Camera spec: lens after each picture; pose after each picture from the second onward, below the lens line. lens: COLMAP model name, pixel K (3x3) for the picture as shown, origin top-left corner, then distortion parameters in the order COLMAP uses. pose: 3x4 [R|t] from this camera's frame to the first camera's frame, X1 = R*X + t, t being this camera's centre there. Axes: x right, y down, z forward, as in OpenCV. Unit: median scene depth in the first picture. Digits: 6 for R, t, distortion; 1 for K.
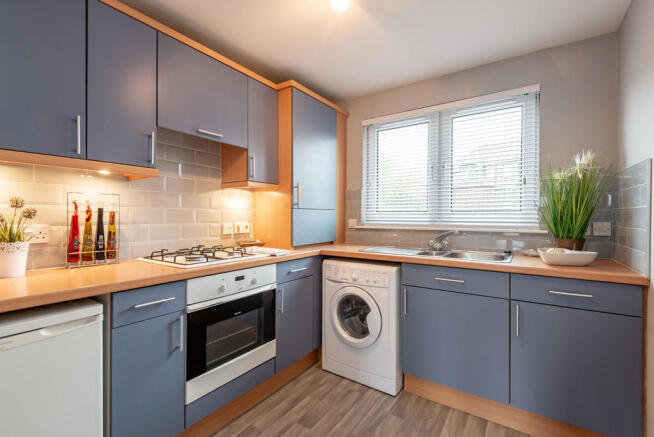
lens RADIAL K [[293.3, 0, 326.0], [0, 293.3, 218.9], [0, 0, 1]] dist [0.033553, -0.021609]
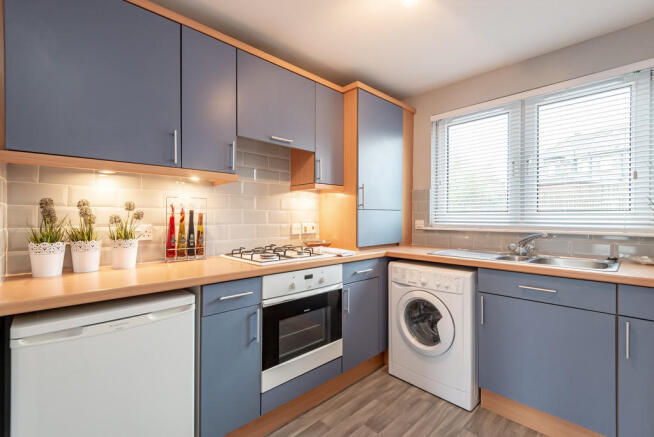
lens RADIAL K [[293.3, 0, 326.0], [0, 293.3, 218.9], [0, 0, 1]] dist [0.033553, -0.021609]
pose [[0.978659, -0.000448, -0.205489, -0.016044], [-0.000184, 0.999995, -0.003059, -0.000057], [0.205489, 0.003031, 0.978655, -0.002357]]
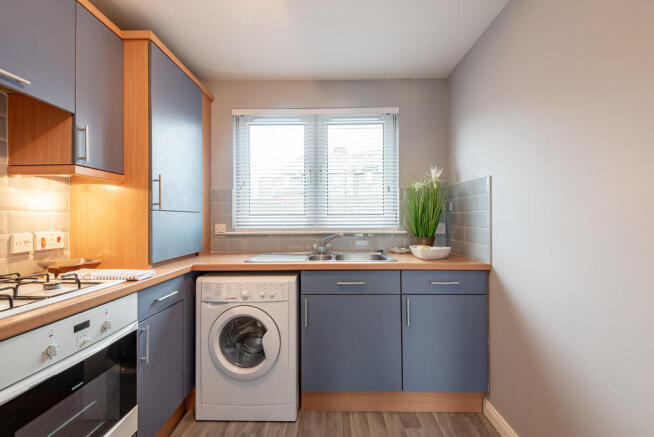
lens RADIAL K [[293.3, 0, 326.0], [0, 293.3, 218.9], [0, 0, 1]] dist [0.033553, -0.021609]
pose [[0.833458, -0.005699, 0.552554, -0.173112], [0.013222, 0.999866, -0.009631, -0.002142], [-0.552425, 0.015333, 0.833422, 0.184911]]
